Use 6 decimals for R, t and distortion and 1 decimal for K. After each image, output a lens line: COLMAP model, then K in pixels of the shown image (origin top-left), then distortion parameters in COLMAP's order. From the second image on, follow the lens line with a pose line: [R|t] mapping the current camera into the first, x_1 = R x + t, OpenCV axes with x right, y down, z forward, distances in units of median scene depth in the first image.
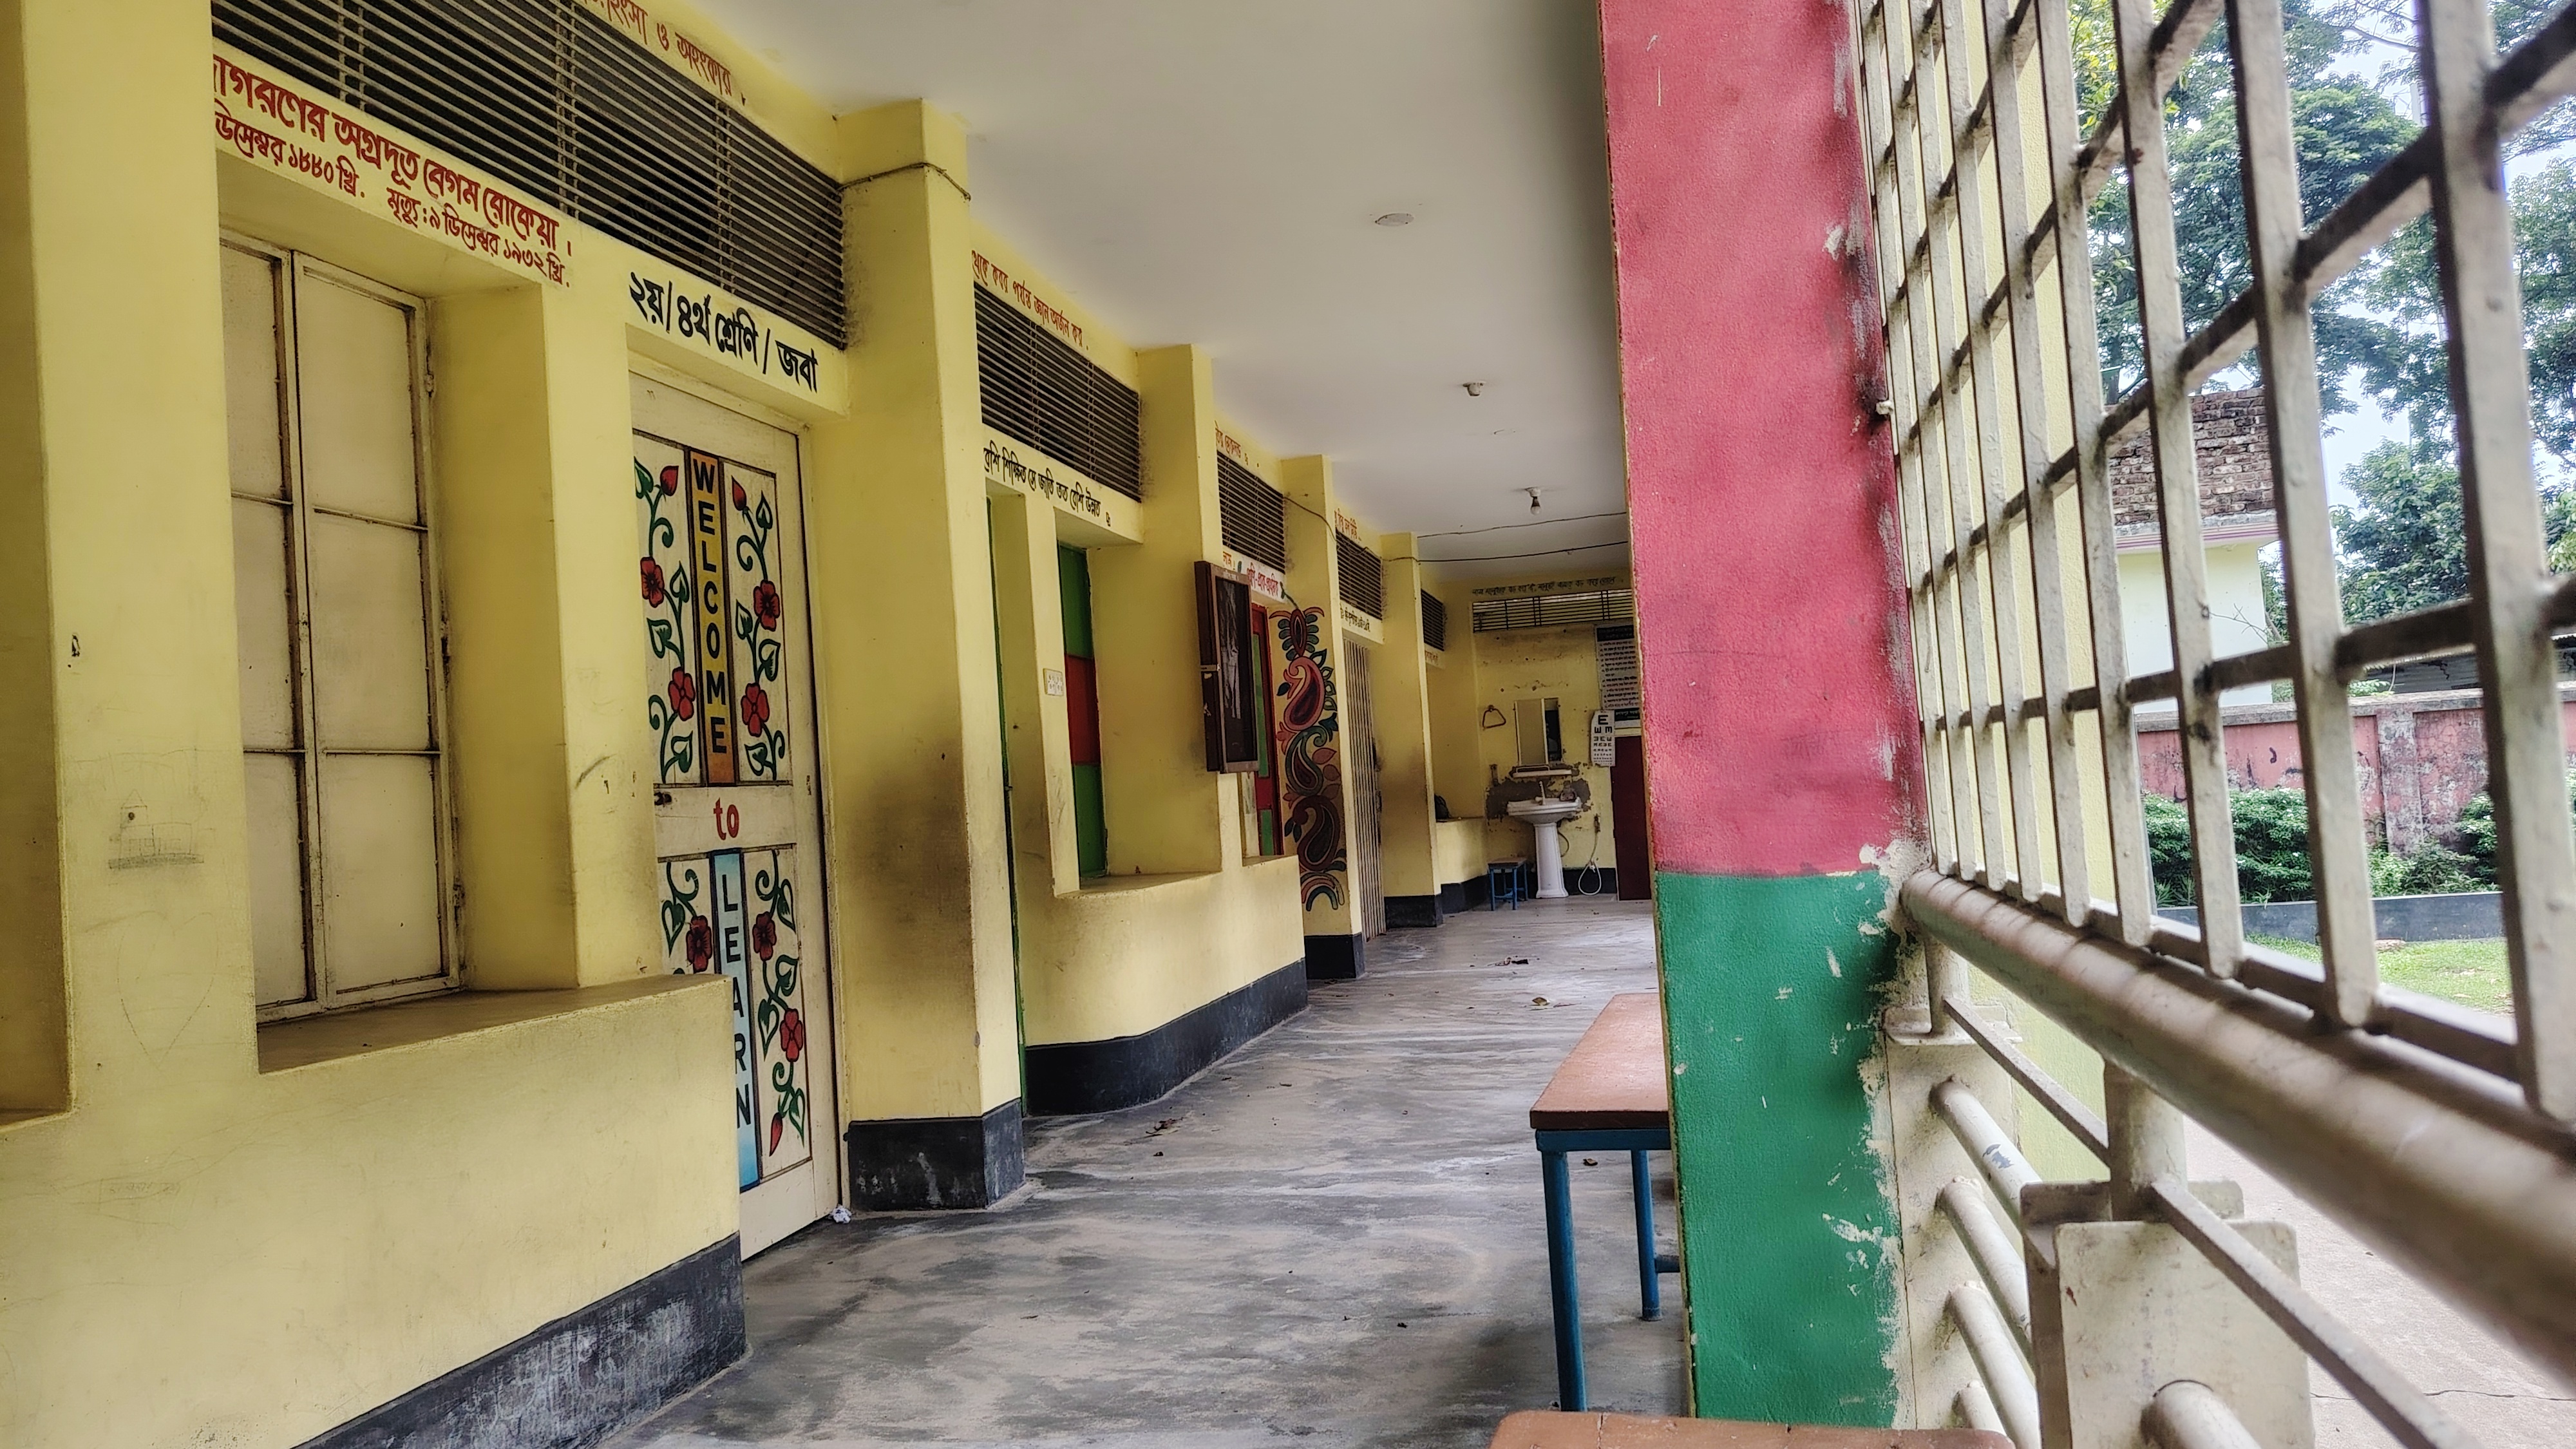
lens RADIAL K [[1788.6, 0, 1260.0], [0, 1788.6, 740.2], [0, 0, 1]] dist [0.069228, -0.098219]
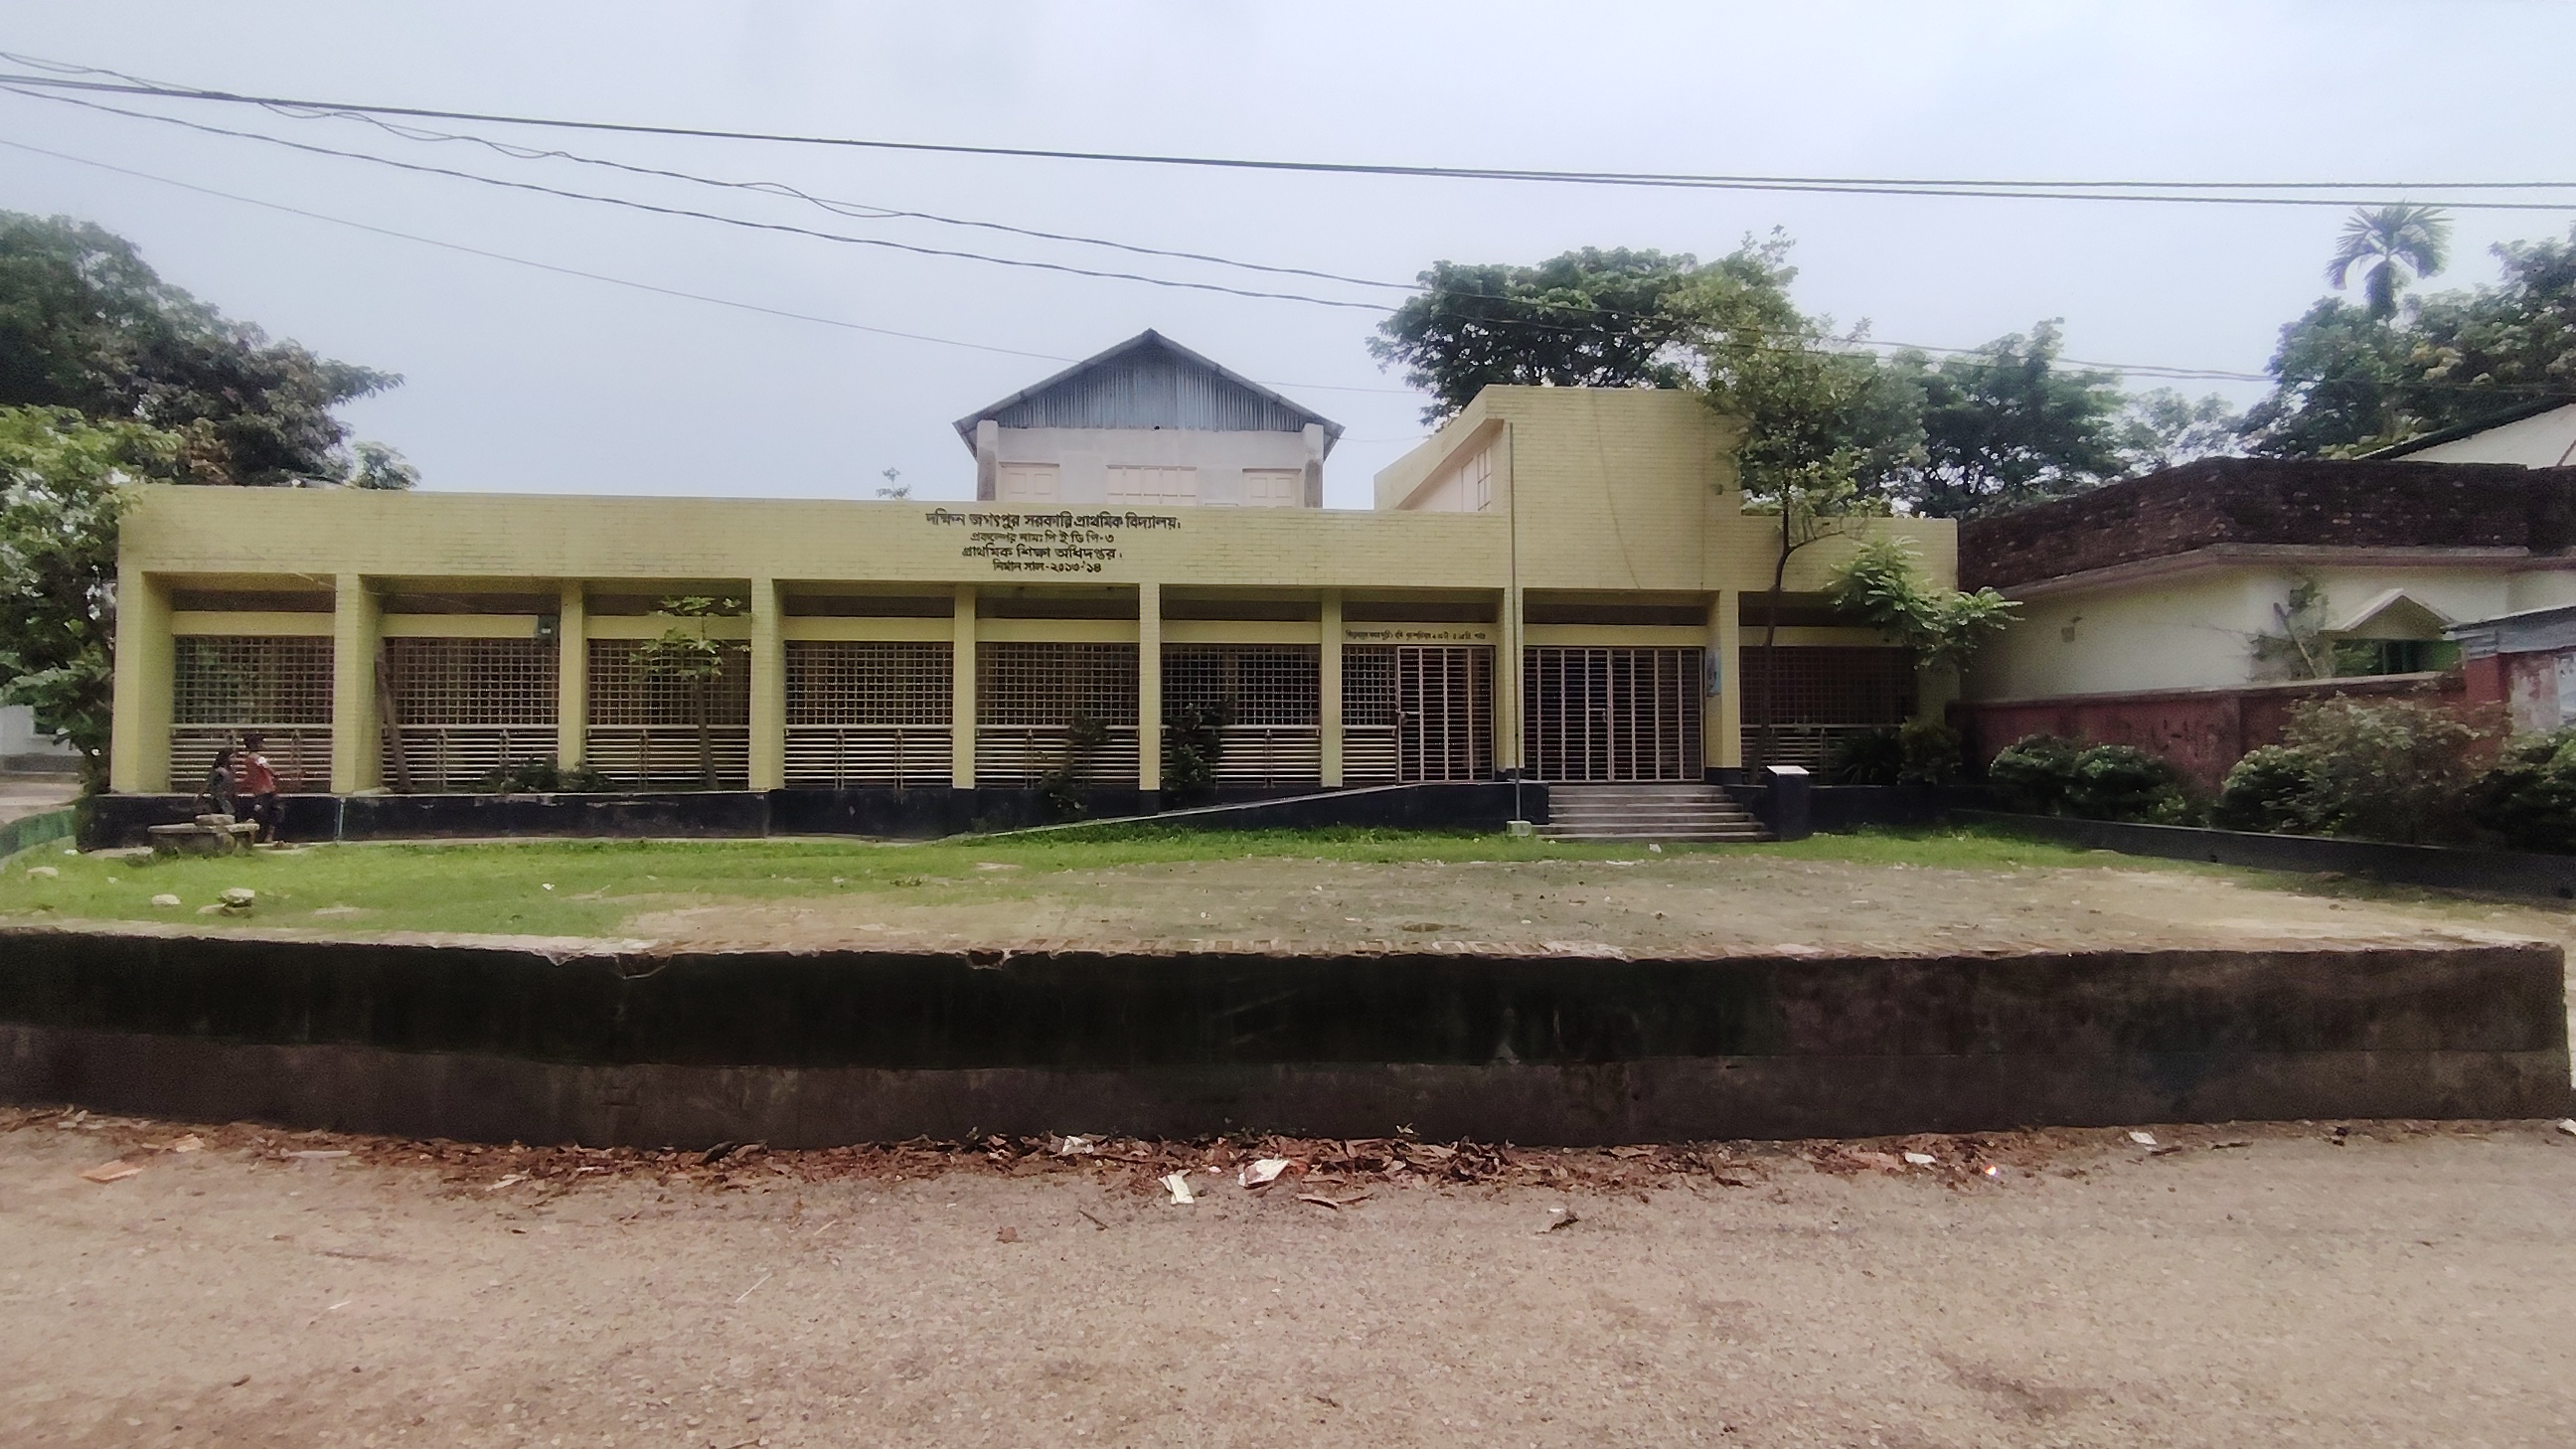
lens RADIAL K [[1258.4, 0, 1282.8], [0, 1258.4, 712.1], [0, 0, 1]] dist [-0.005833, 0.002627]
pose [[0.324313, 0.041899, -0.945021, 1.278376], [0.012997, 0.998727, 0.048741, -0.058981], [0.945860, -0.028090, 0.323356, 0.014104]]
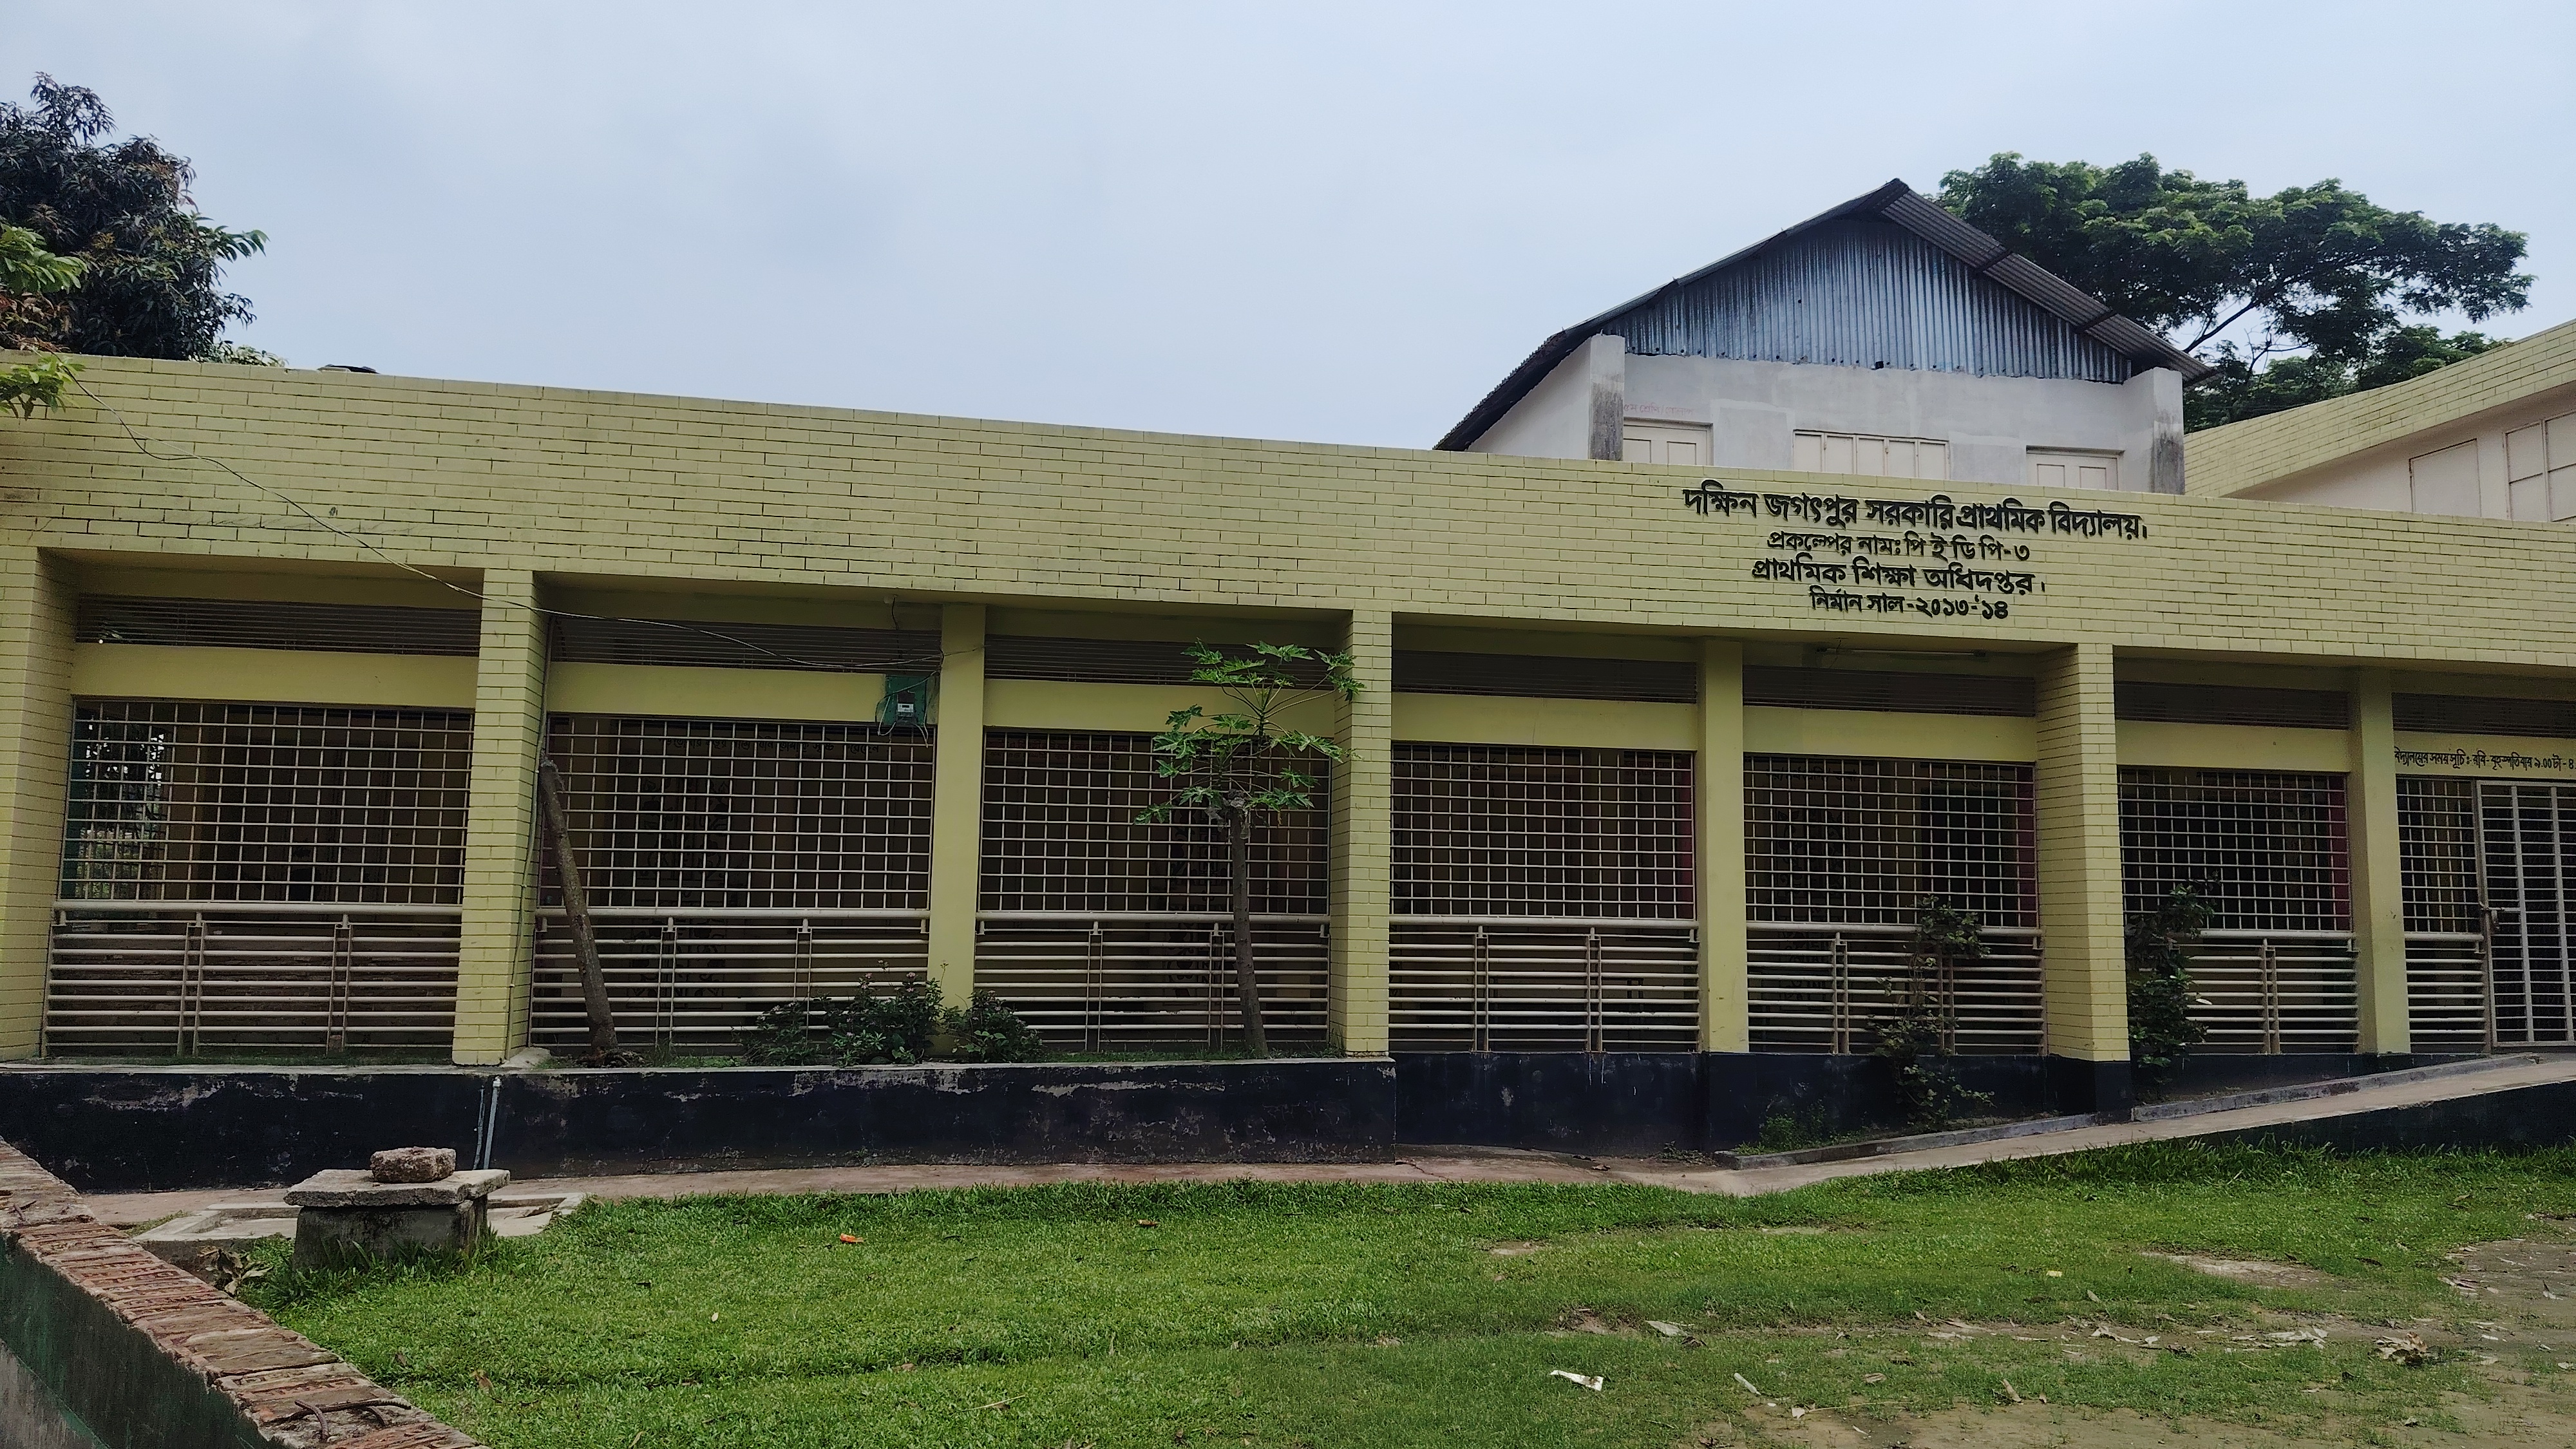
lens RADIAL K [[1788.6, 0, 1294.1], [0, 1788.6, 740.6], [0, 0, 1]] dist [0.069228, -0.098219]
pose [[0.405428, -0.019379, -0.913922, 0.739694], [-0.008677, 0.999649, -0.025046, -0.053830], [0.914086, 0.018084, 0.405117, -0.407052]]
